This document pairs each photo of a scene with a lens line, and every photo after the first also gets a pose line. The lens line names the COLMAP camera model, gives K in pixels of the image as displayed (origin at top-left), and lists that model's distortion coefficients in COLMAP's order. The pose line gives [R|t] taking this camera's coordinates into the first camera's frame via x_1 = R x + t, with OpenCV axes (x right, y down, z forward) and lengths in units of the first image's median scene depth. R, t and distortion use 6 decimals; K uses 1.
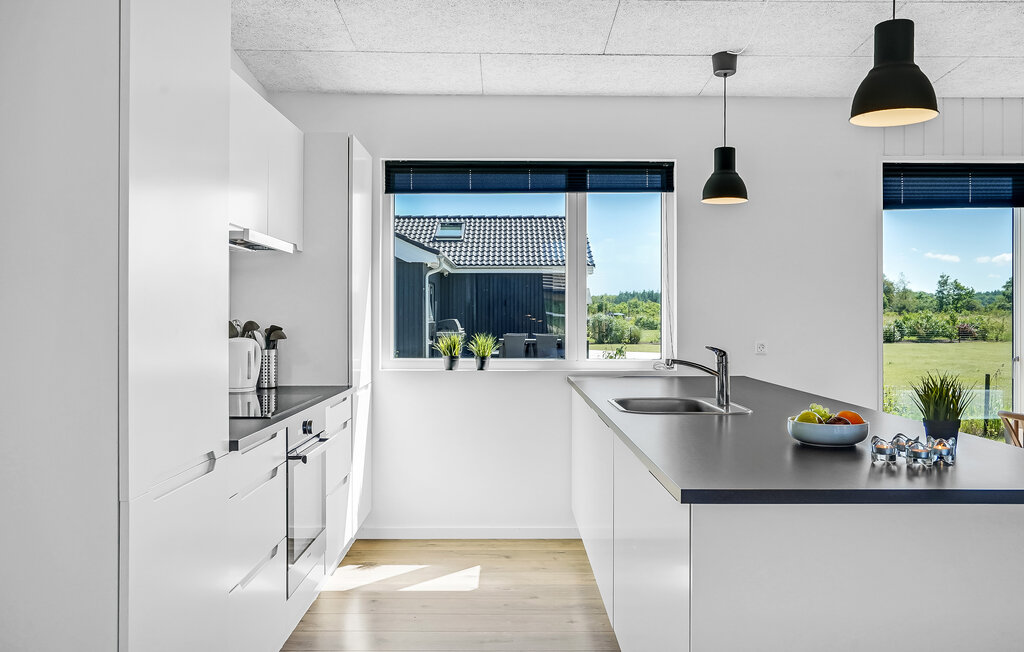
lens RADIAL K [[856.5, 0, 512.0], [0, 856.5, 326.0], [0, 0, 1]] dist [-0.001271, -0.000234]
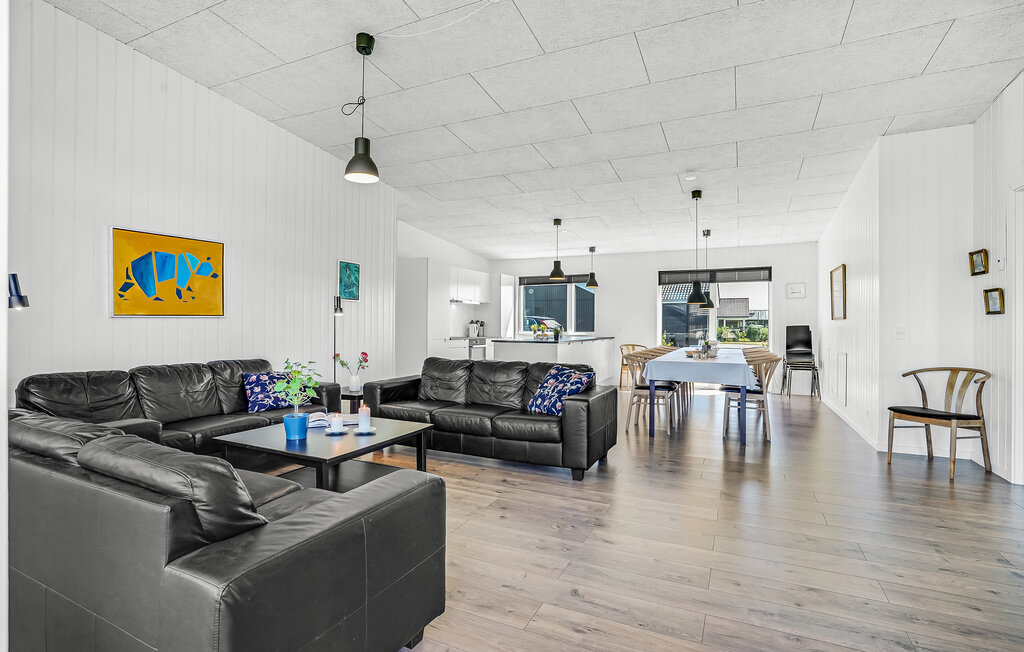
lens RADIAL K [[485.2, 0, 512.0], [0, 485.2, 326.0], [0, 0, 1]] dist [-0.041649, 0.000195]
pose [[0.898780, 0.003697, -0.438384, 0.838888], [-0.009772, 0.999885, -0.011603, 0.045801], [0.438291, 0.014713, 0.898713, -0.988732]]
